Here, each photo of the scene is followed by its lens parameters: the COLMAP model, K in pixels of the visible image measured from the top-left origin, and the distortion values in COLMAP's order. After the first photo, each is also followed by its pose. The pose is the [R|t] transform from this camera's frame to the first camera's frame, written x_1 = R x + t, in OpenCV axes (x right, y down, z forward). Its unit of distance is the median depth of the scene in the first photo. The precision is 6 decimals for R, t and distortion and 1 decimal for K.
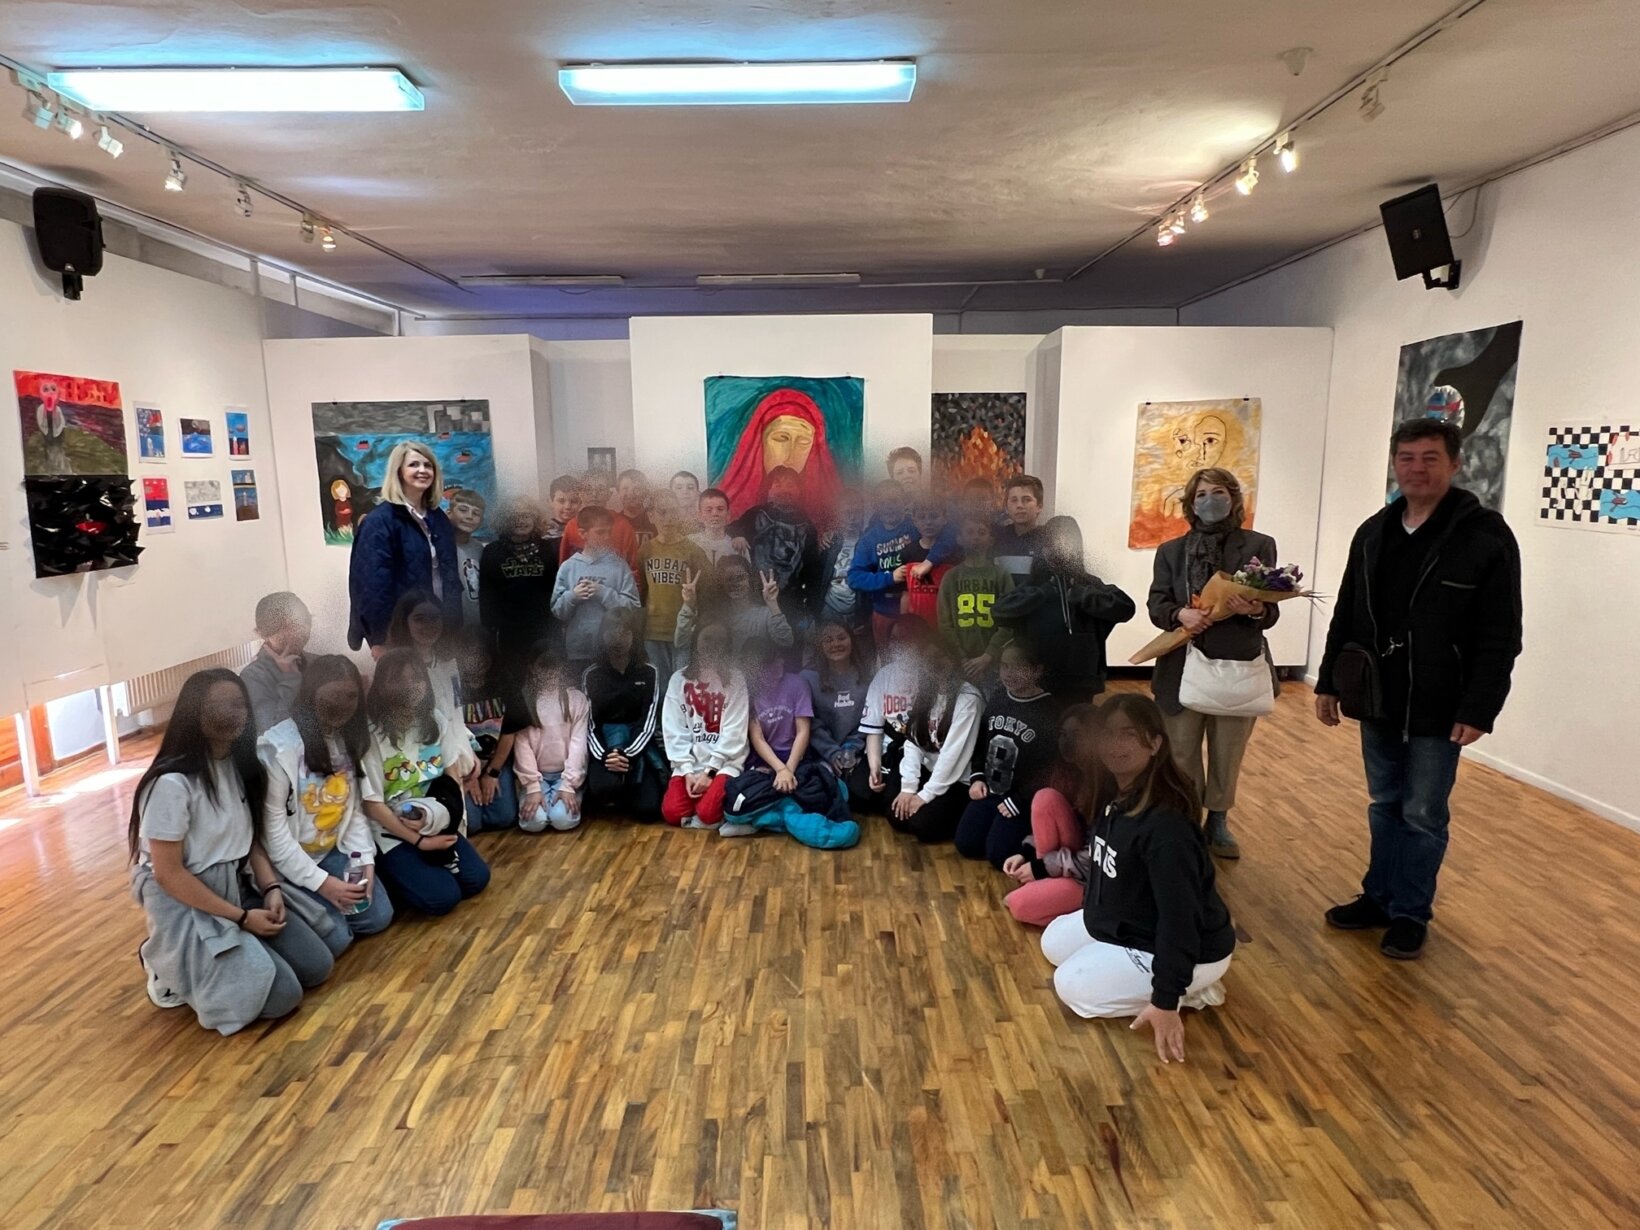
lens RADIAL K [[947.3, 0, 811.9], [0, 947.3, 613.7], [0, 0, 1]] dist [0.000173, -0.002670]
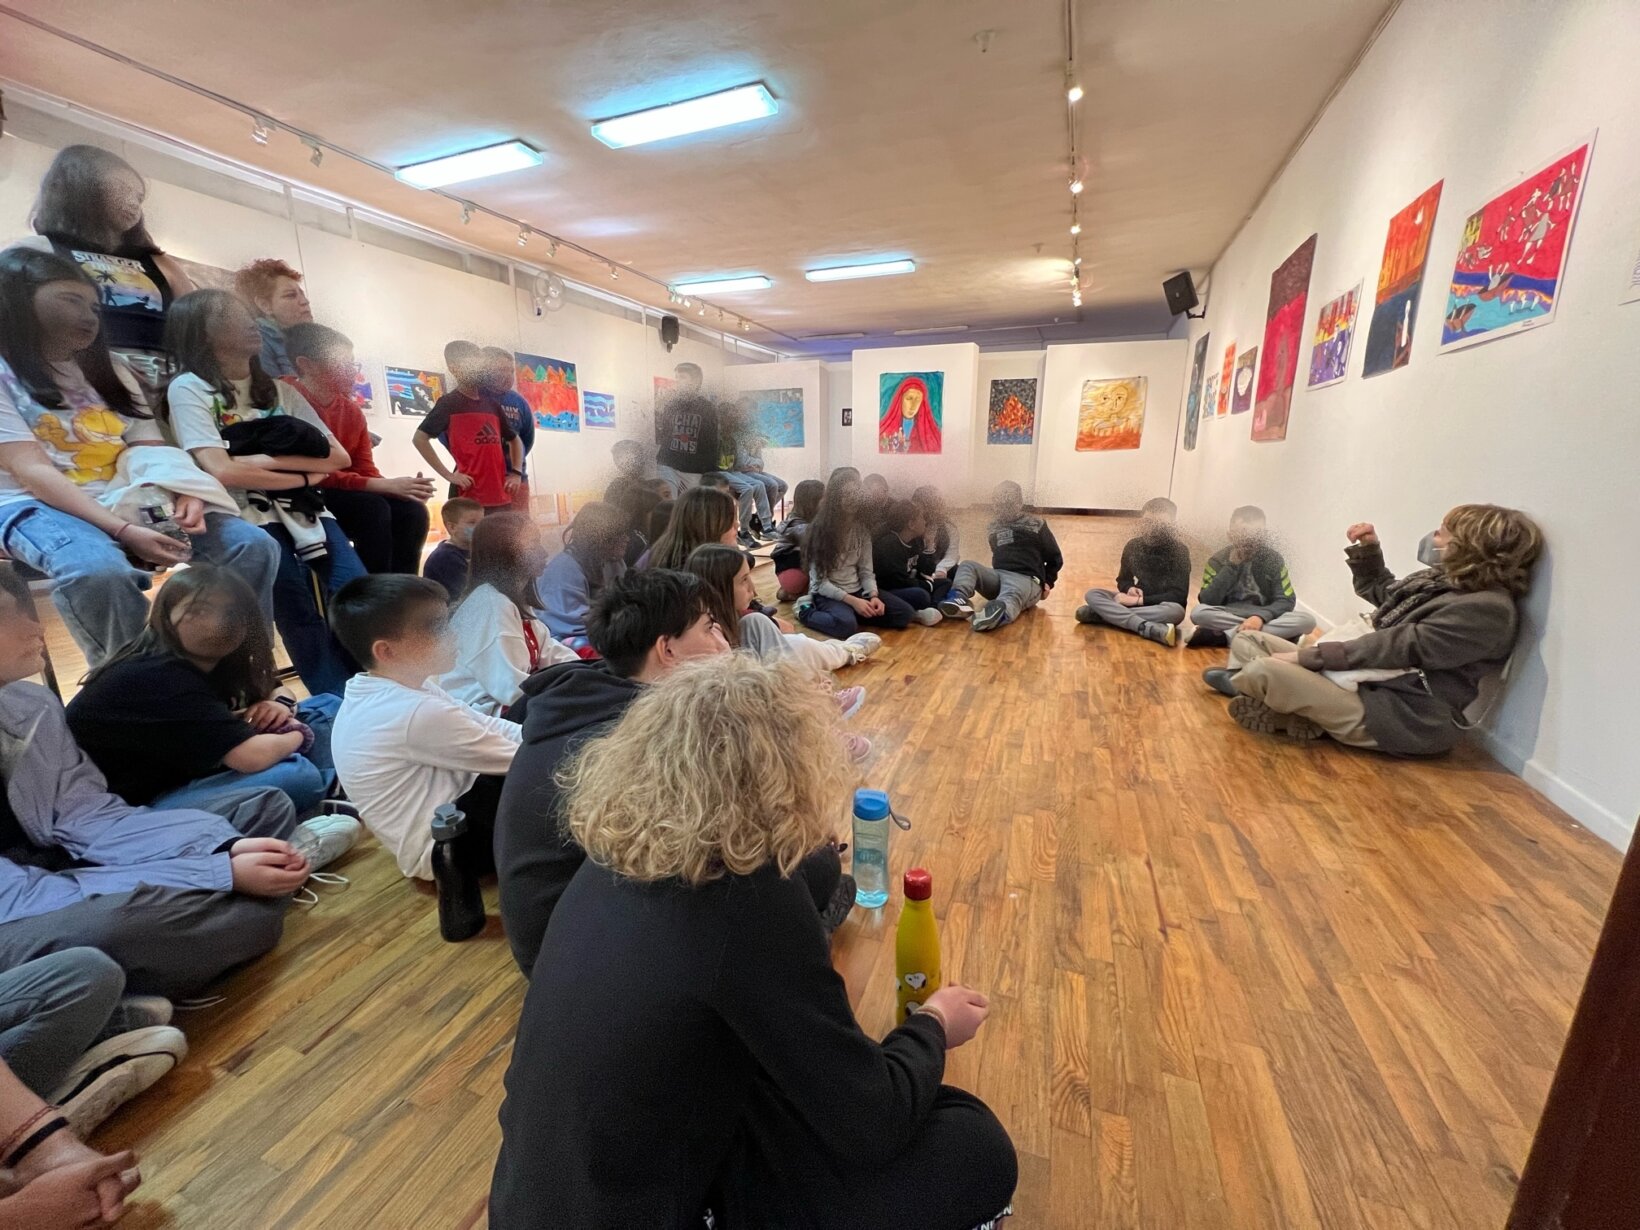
lens RADIAL K [[655.9, 0, 821.9], [0, 655.9, 608.5], [0, 0, 1]] dist [0.002311, 0.000112]
pose [[0.932428, 0.090205, -0.349917, 0.456469], [-0.068390, 0.994893, 0.074234, 0.277809], [0.354826, -0.045287, 0.933835, -0.778576]]
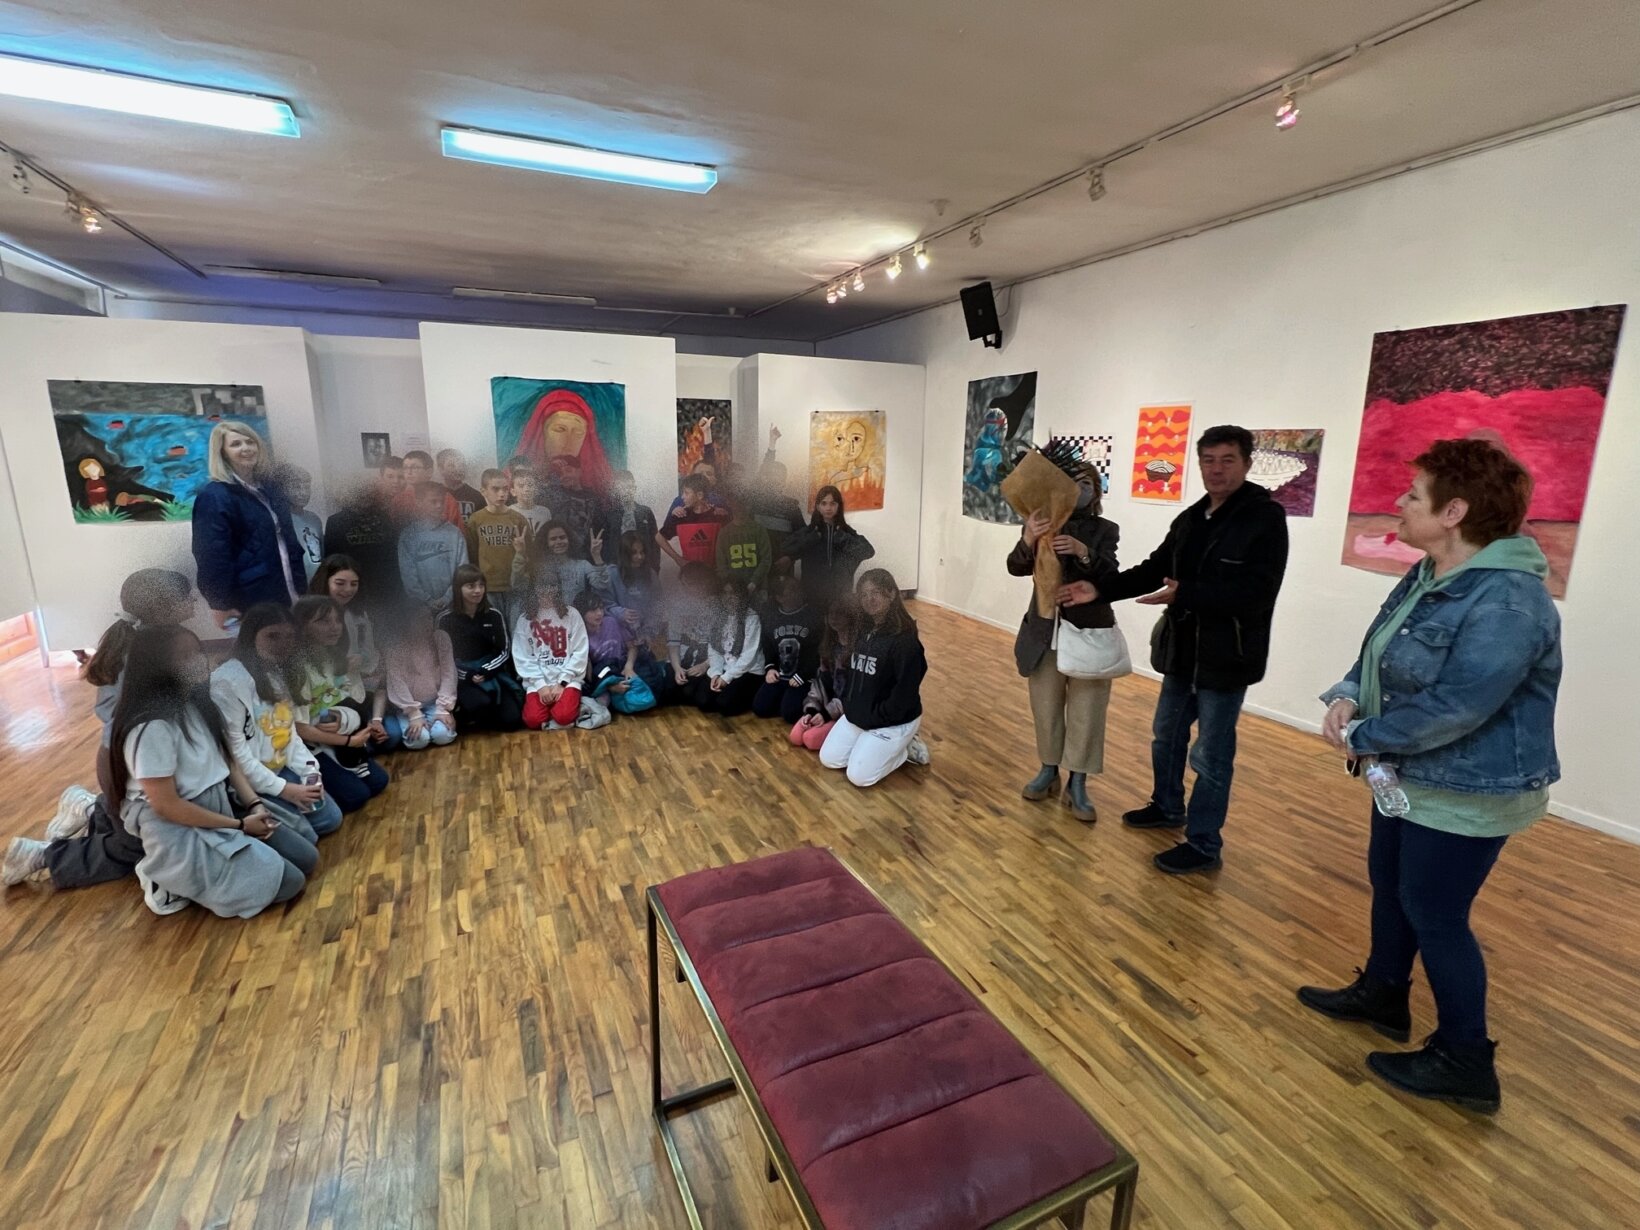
lens RADIAL K [[773.3, 0, 818.3], [0, 773.3, 613.2], [0, 0, 1]] dist [-0.000920, -0.000056]
pose [[0.911705, -0.068666, 0.405067, -0.174965], [0.049405, 0.997103, 0.057828, 0.018302], [-0.407865, -0.032710, 0.912456, -0.099557]]
